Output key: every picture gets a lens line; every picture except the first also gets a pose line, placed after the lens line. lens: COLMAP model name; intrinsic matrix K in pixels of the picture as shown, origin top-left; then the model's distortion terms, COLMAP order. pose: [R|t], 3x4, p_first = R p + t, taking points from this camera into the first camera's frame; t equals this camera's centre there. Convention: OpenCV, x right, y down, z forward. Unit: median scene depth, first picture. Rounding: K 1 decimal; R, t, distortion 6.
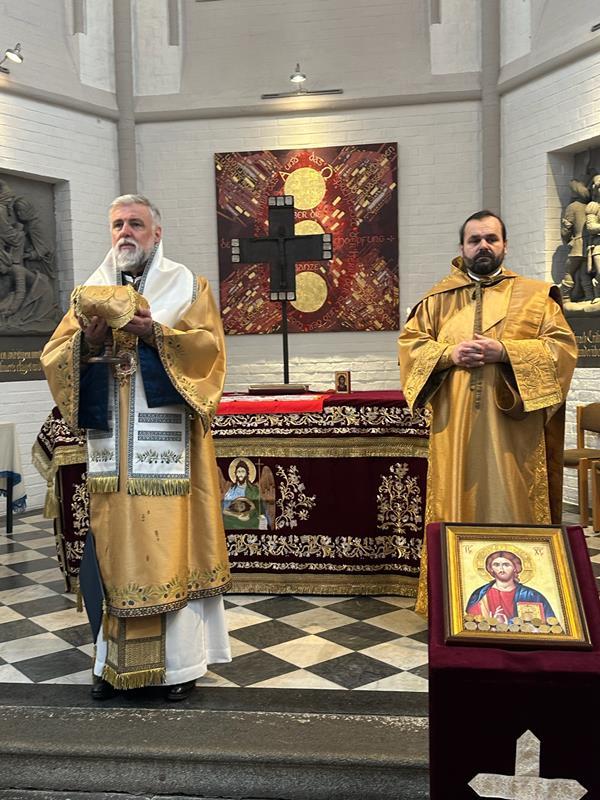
lens RADIAL K [[845.9, 0, 295.8], [0, 845.9, 391.7], [0, 0, 1]] dist [0.171443, -0.339890]
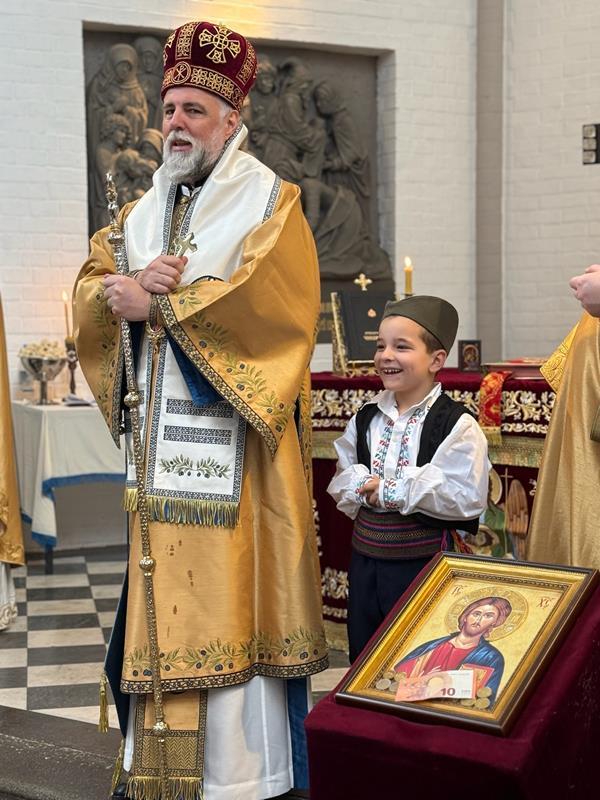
lens RADIAL K [[1399.2, 0, 303.2], [0, 1399.2, 375.8], [0, 0, 1]] dist [0.193386, -0.110524]
pose [[0.895284, 0.036389, -0.444006, 0.172909], [-0.034305, 0.999330, 0.012730, -0.000810], [0.444172, 0.003835, 0.895933, -0.028275]]
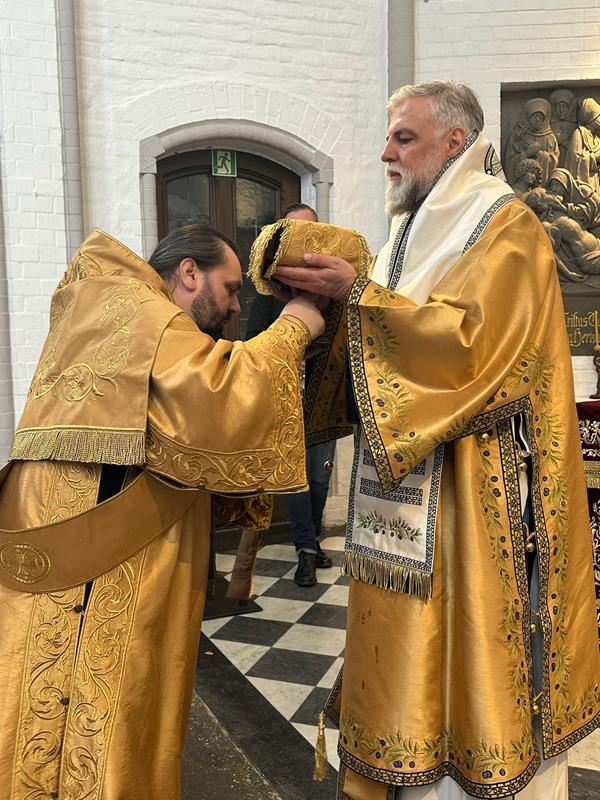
lens RADIAL K [[818.0, 0, 300.6], [0, 818.0, 422.8], [0, 0, 1]] dist [0.080561, -0.228823]
pose [[0.529597, 0.112021, -0.840820, 0.107114], [-0.028212, 0.993019, 0.114529, -0.022503], [0.847780, -0.036933, 0.529060, 0.272504]]
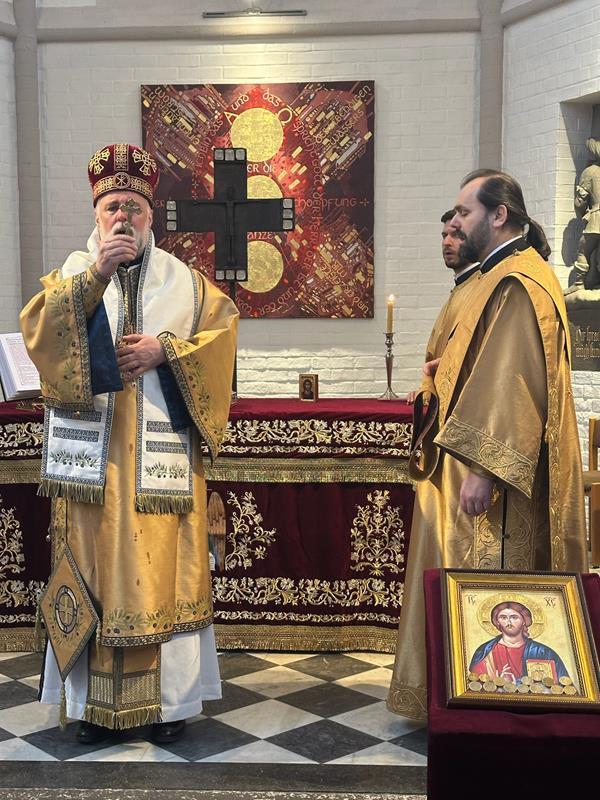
lens RADIAL K [[1112.9, 0, 300.0], [0, 1112.9, 400.0], [0, 0, 1]] dist [0.147736, -0.174697]
pose [[0.997637, 0.015504, 0.066936, -0.015435], [-0.016484, 0.999765, 0.014114, -0.009567], [-0.066701, -0.015184, 0.997657, -0.037687]]
